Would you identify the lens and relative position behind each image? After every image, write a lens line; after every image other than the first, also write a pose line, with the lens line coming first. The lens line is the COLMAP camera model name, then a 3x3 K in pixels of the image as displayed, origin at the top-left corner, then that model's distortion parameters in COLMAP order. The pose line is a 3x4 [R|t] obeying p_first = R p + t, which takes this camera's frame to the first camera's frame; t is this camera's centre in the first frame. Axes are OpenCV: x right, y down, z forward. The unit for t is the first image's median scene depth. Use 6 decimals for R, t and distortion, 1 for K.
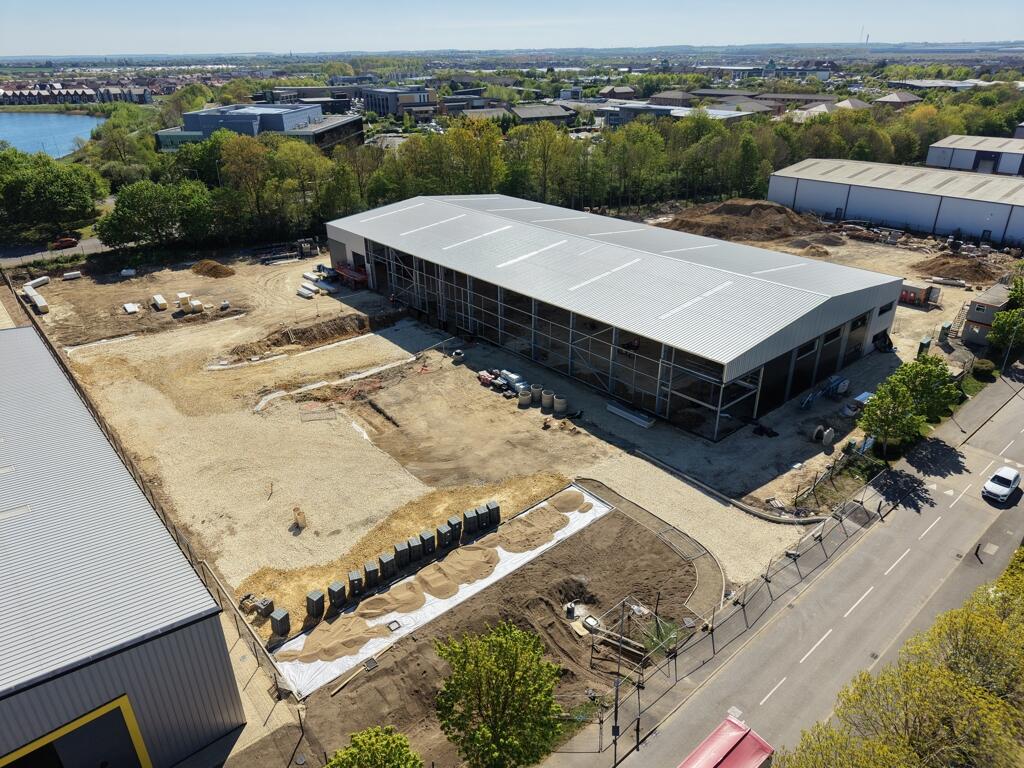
lens RADIAL K [[680.3, 0, 512.0], [0, 680.3, 384.0], [0, 0, 1]] dist [0.037908, -0.035220]
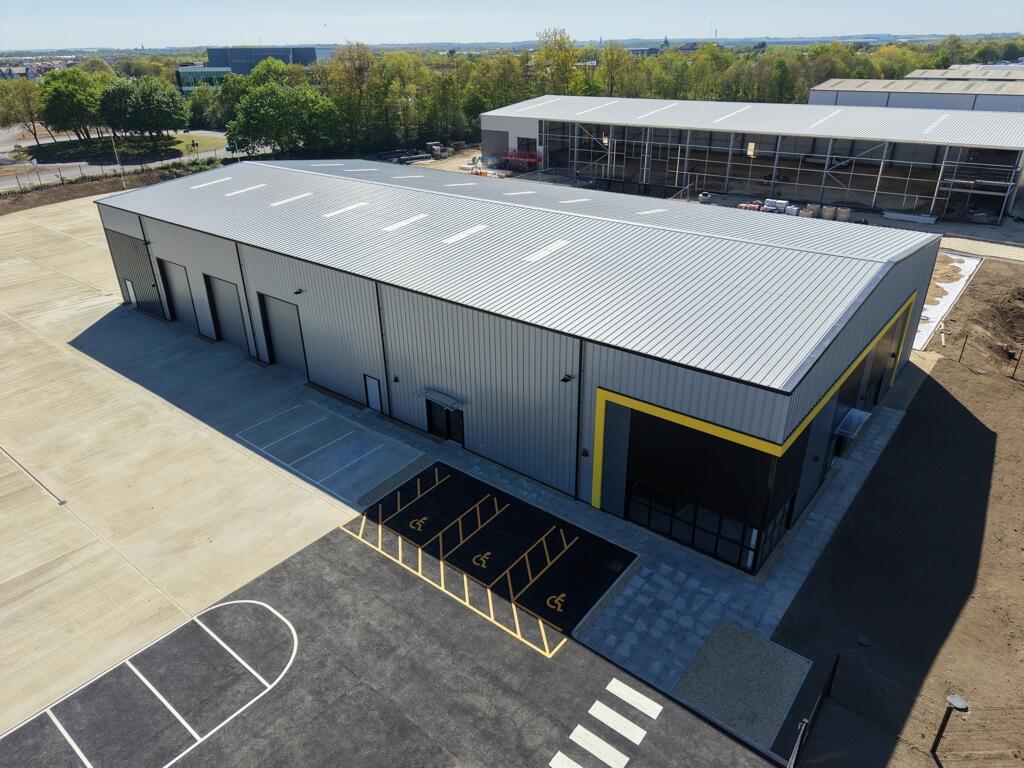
lens RADIAL K [[680.3, 0, 512.0], [0, 680.3, 384.0], [0, 0, 1]] dist [0.037908, -0.035220]
pose [[0.984108, -0.079444, 0.158810, -0.431724], [0.078780, 0.996837, 0.010481, 0.163514], [-0.159140, 0.002196, 0.987254, -0.017012]]
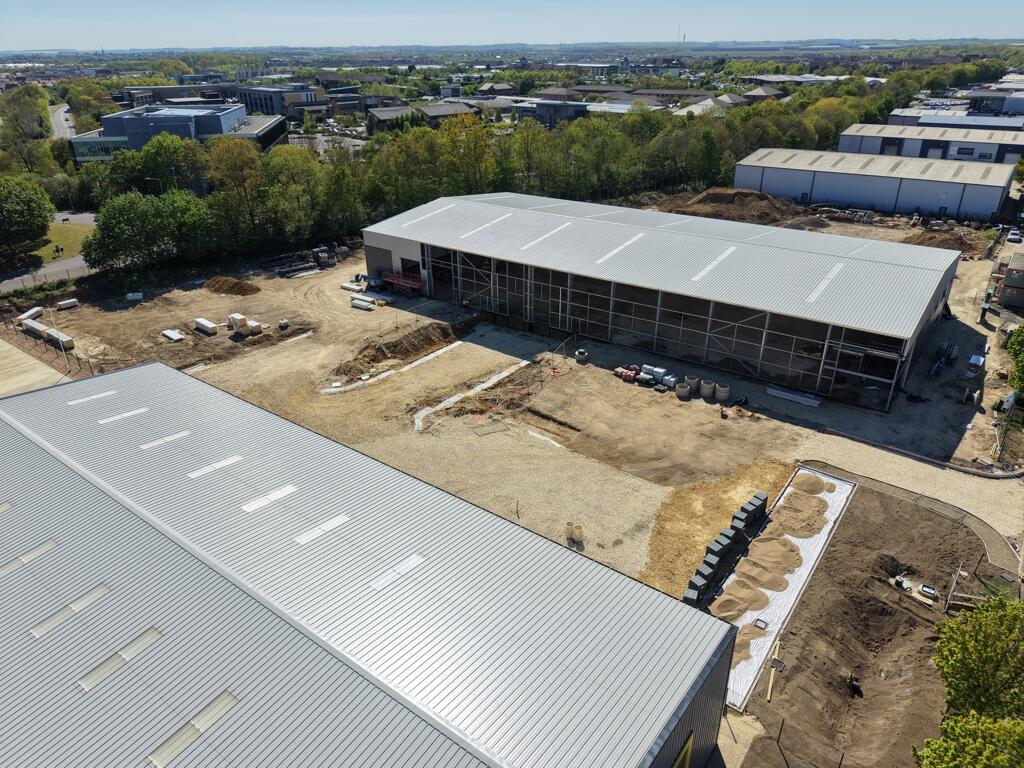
lens RADIAL K [[680.3, 0, 512.0], [0, 680.3, 384.0], [0, 0, 1]] dist [0.037908, -0.035220]
pose [[0.976715, -0.093356, 0.193162, -0.279935], [0.092798, 0.995613, 0.011952, -0.015818], [-0.193431, 0.006252, 0.981094, 0.038022]]
